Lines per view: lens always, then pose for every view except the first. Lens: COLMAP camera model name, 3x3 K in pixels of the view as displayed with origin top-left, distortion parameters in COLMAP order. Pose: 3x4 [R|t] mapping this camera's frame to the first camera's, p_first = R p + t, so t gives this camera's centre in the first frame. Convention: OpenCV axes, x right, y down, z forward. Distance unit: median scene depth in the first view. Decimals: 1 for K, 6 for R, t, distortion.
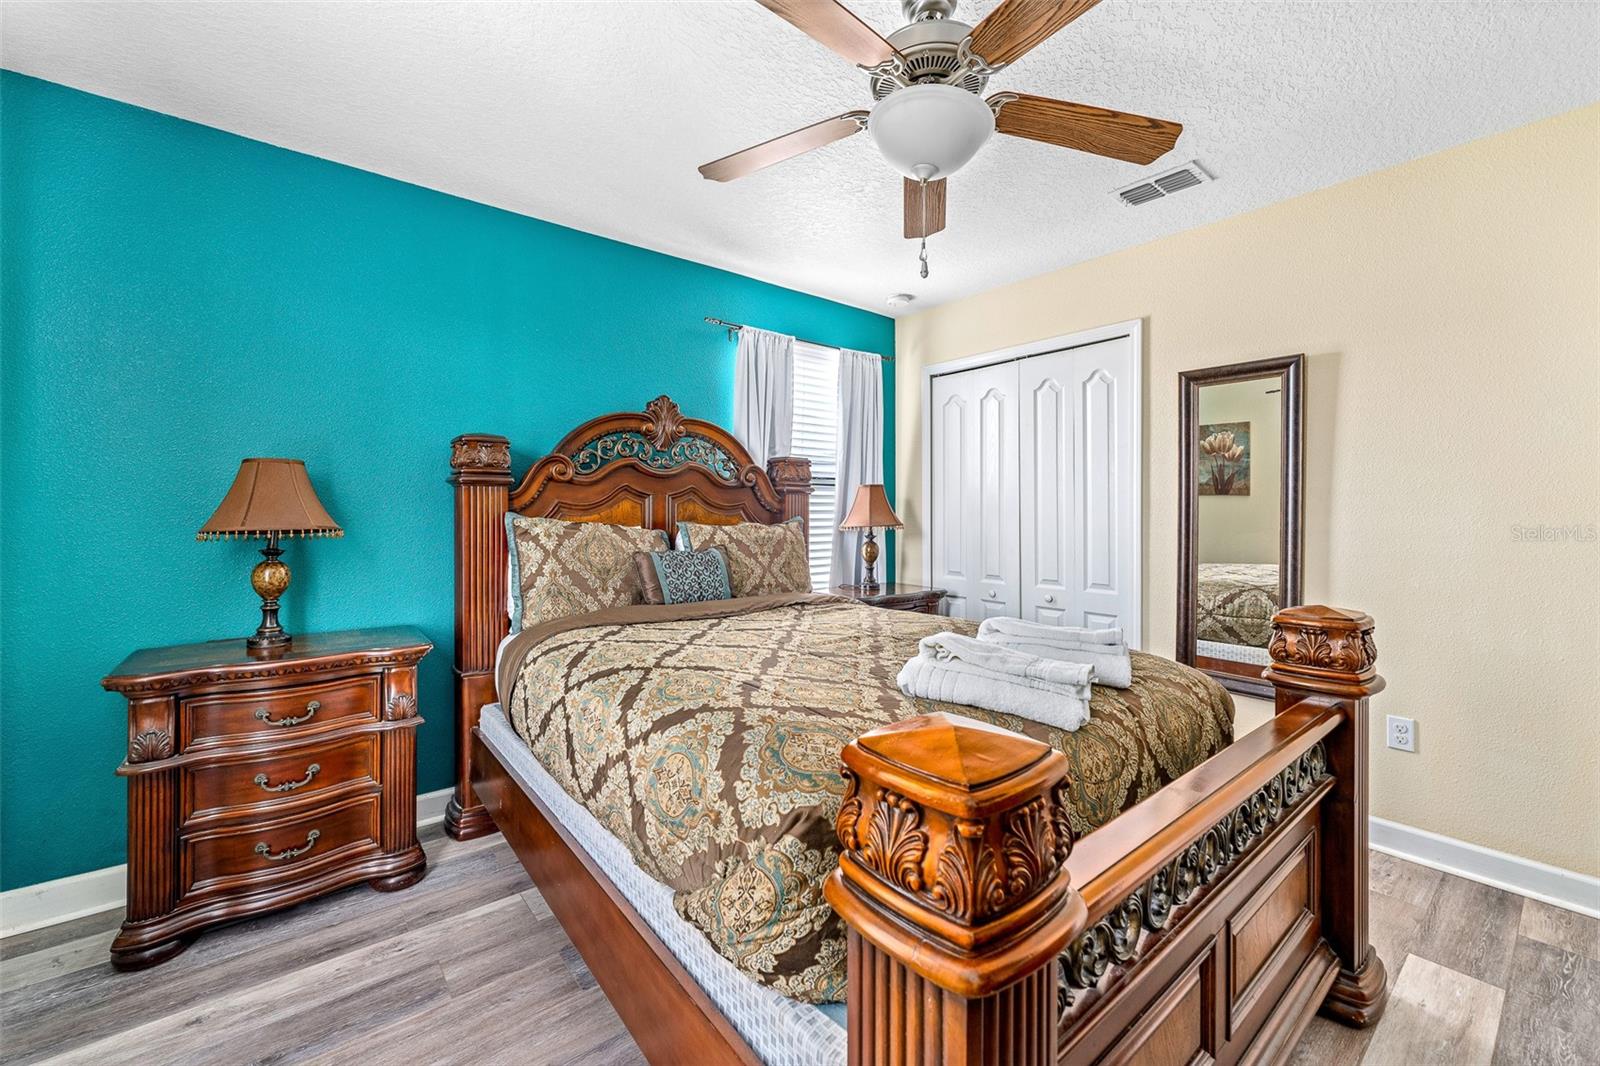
lens RADIAL K [[642.4, 0, 803.1], [0, 642.4, 528.6], [0, 0, 1]] dist [0.026110, 0.000201]
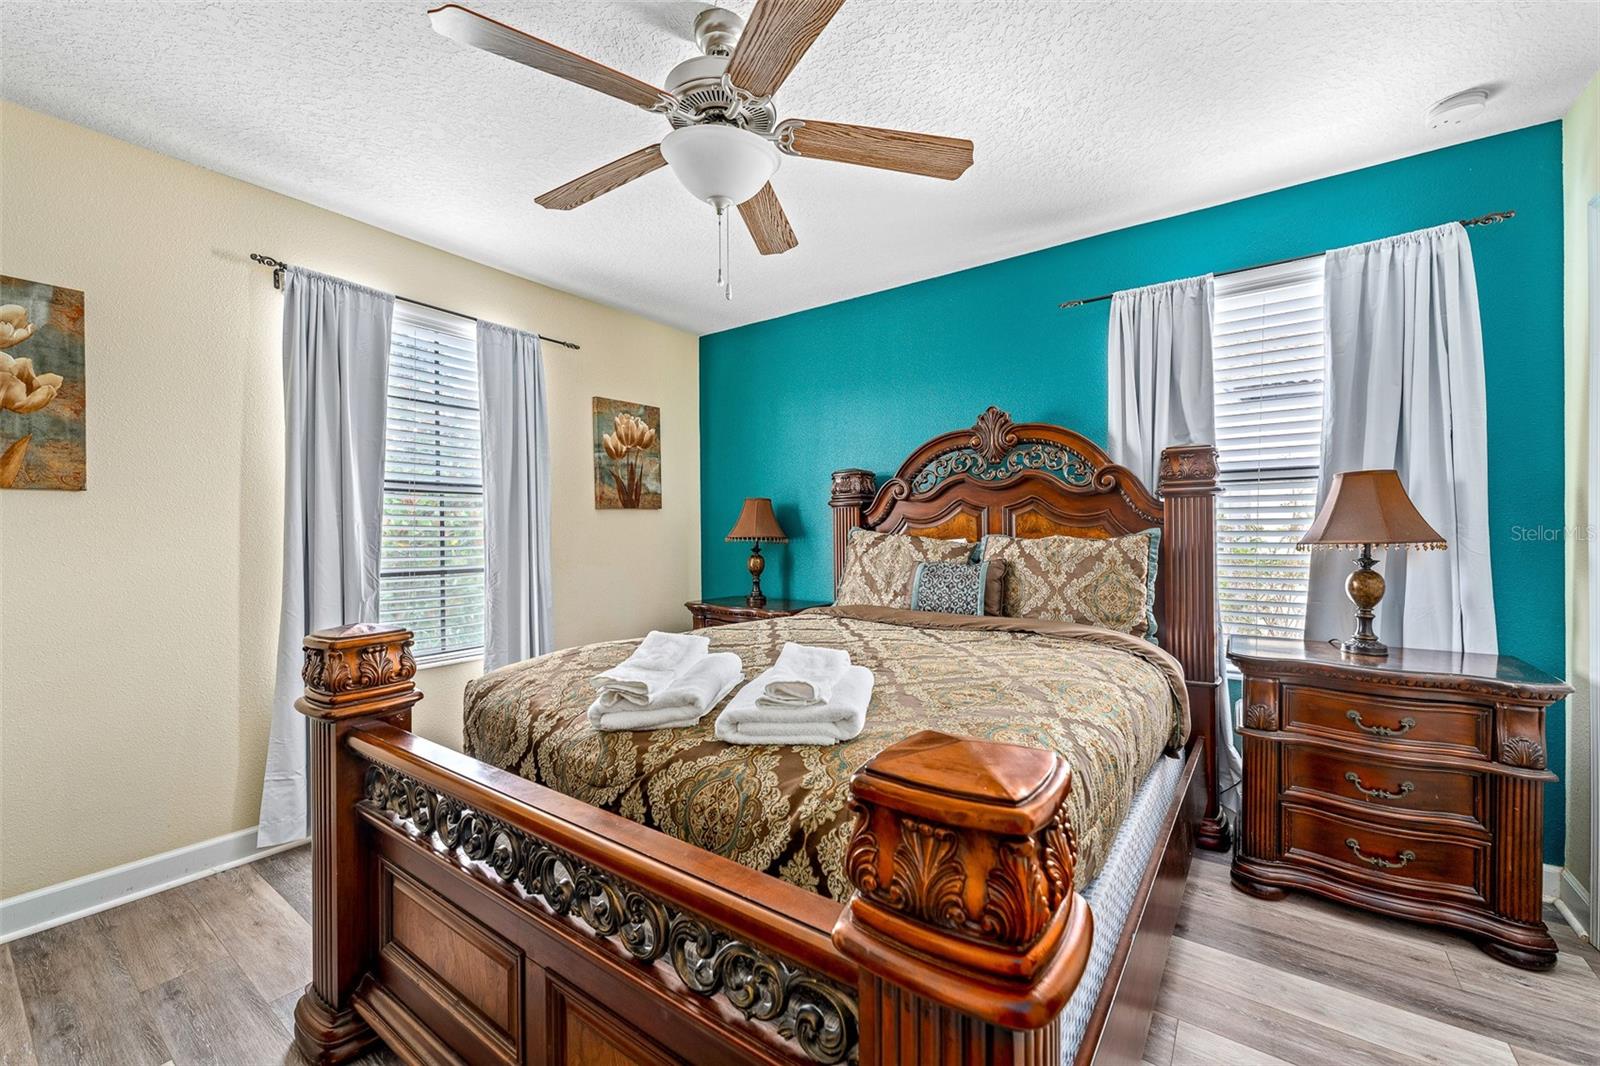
lens RADIAL K [[642.4, 0, 803.1], [0, 642.4, 528.6], [0, 0, 1]] dist [0.026110, 0.000201]
pose [[0.264299, -0.005304, -0.964426, 0.650916], [-0.013863, 0.999861, -0.009298, -0.005999], [0.964341, 0.015827, 0.264189, 0.439842]]
